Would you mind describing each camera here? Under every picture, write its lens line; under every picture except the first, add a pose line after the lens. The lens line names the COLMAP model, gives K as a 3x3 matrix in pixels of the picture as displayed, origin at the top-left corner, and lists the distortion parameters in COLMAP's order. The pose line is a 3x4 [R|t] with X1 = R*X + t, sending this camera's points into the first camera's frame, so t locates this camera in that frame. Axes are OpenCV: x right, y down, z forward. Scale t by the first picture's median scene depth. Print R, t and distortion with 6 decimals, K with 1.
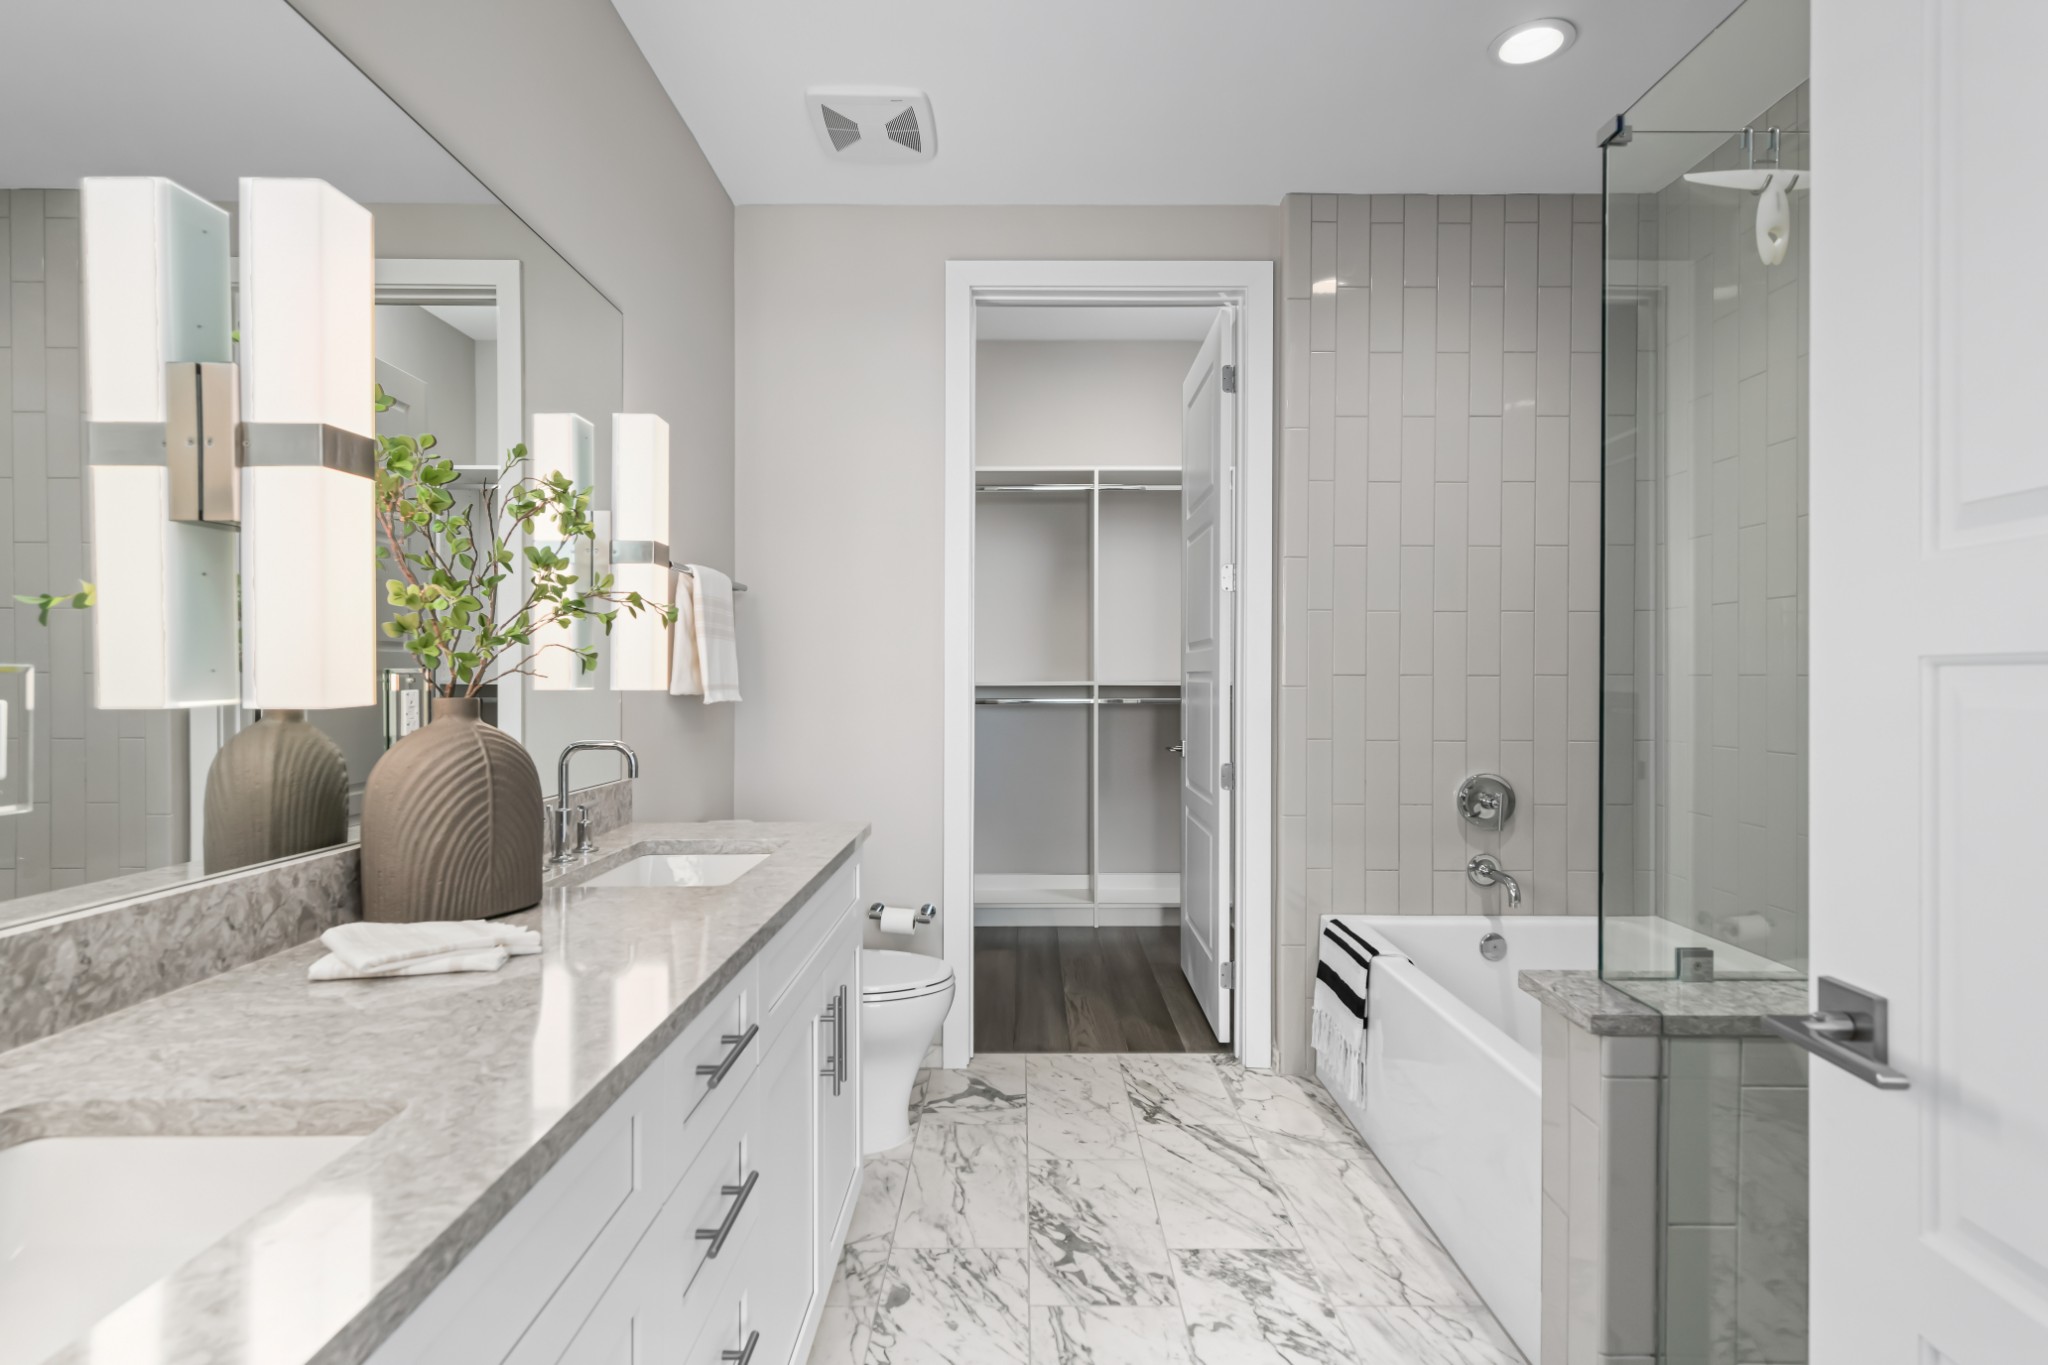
lens RADIAL K [[1214.6, 0, 1022.6], [0, 1214.6, 688.5], [0, 0, 1]] dist [0.006440, -0.000129]
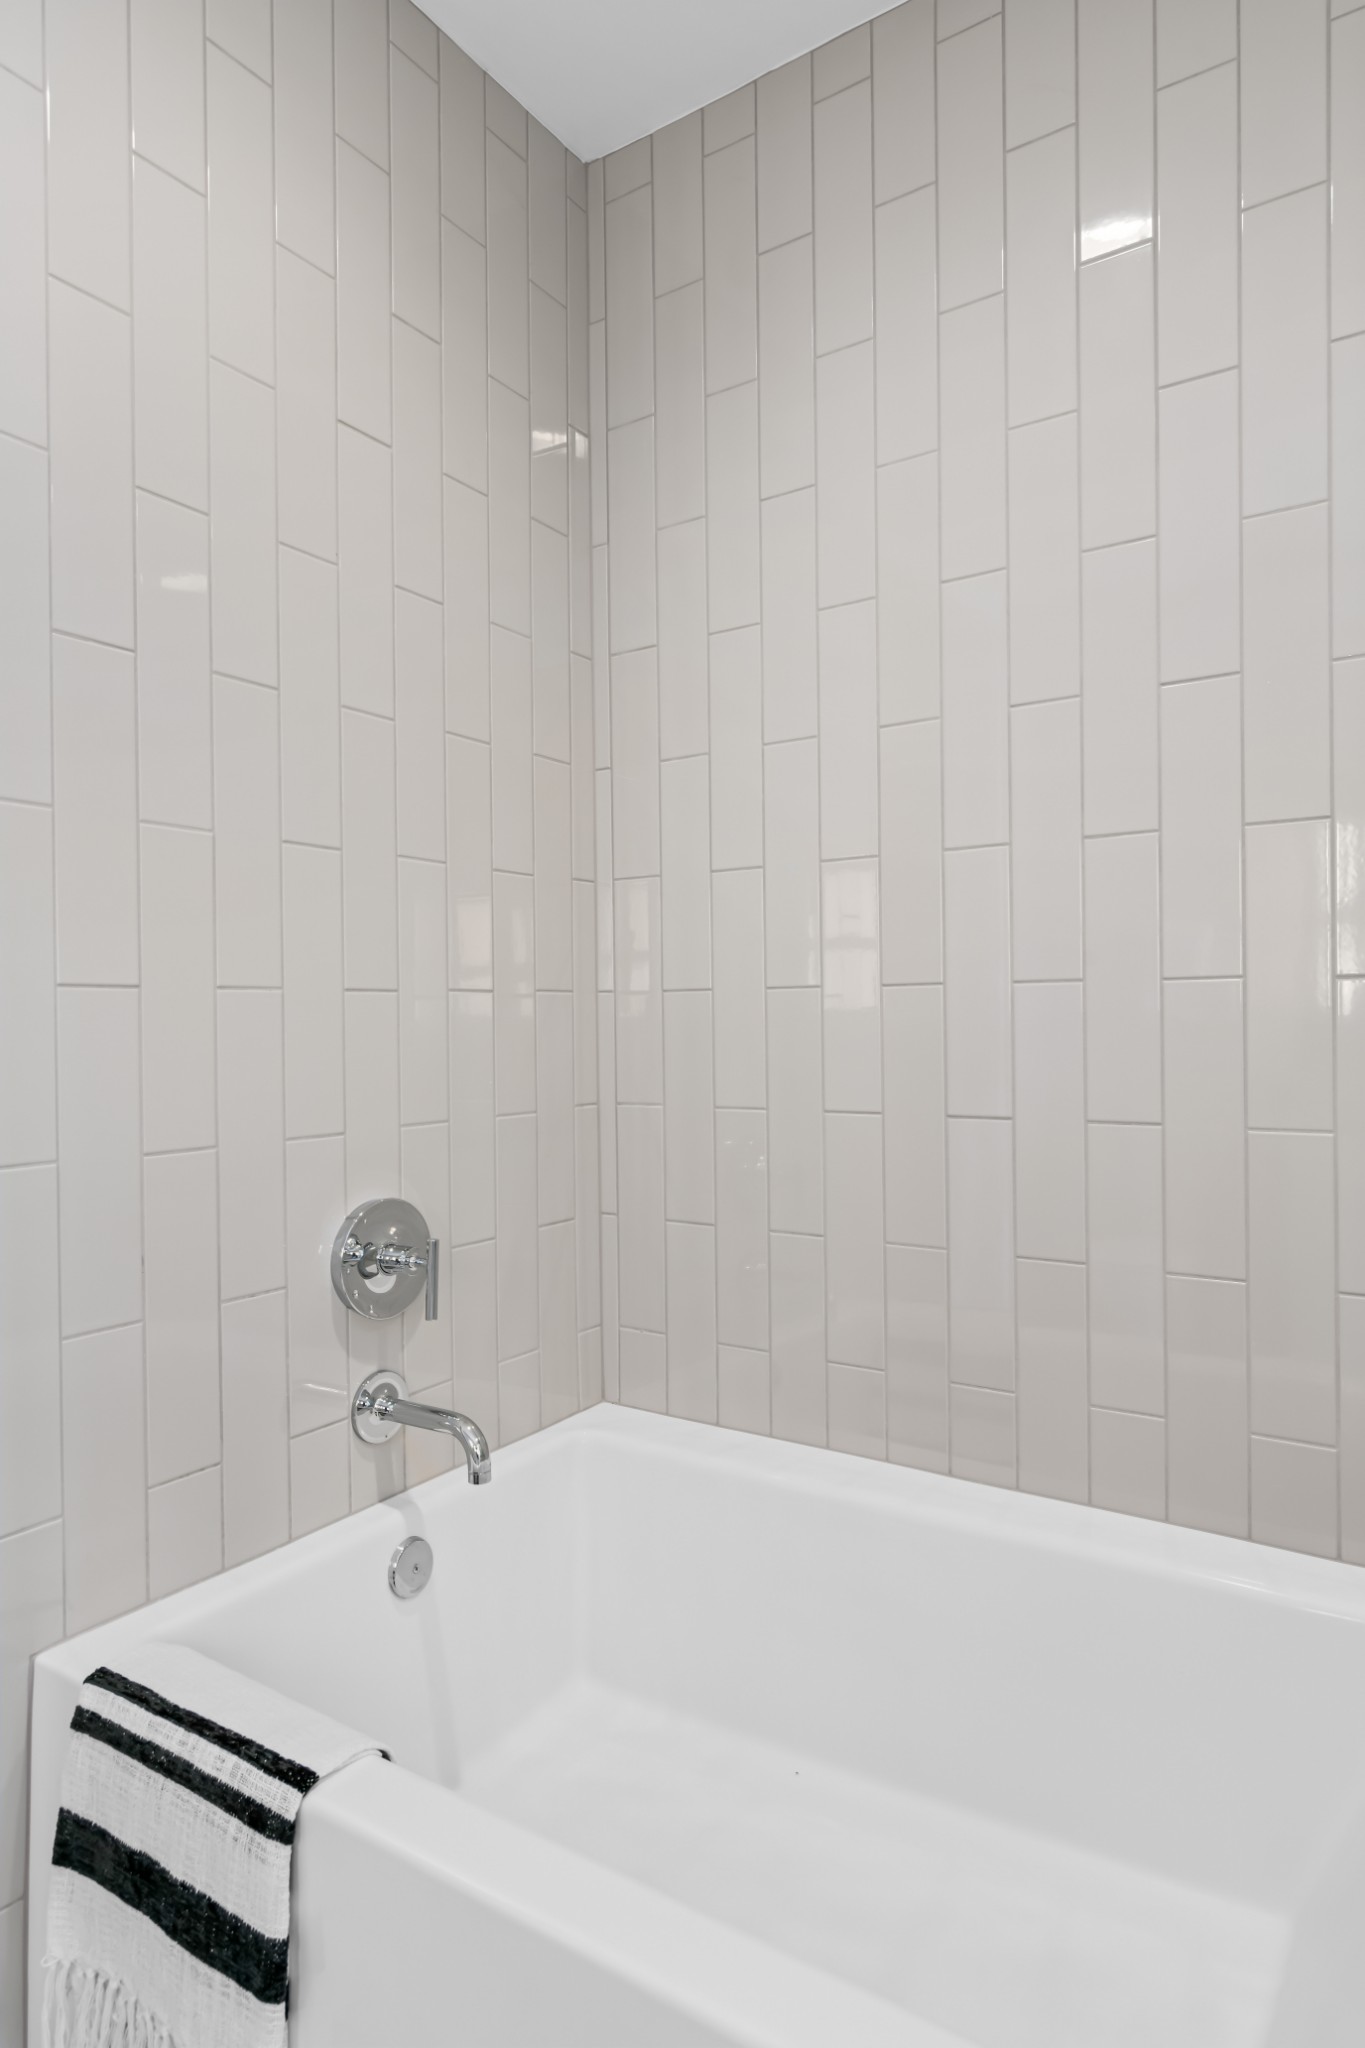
lens RADIAL K [[1214.6, 0, 673.3], [0, 1214.6, 1026.5], [0, 0, 1]] dist [0.006440, -0.000129]
pose [[0.570122, -0.011168, 0.821484, 0.063228], [0.018692, 0.999825, 0.000620, 0.005559], [-0.821348, 0.015001, 0.570231, 0.659431]]
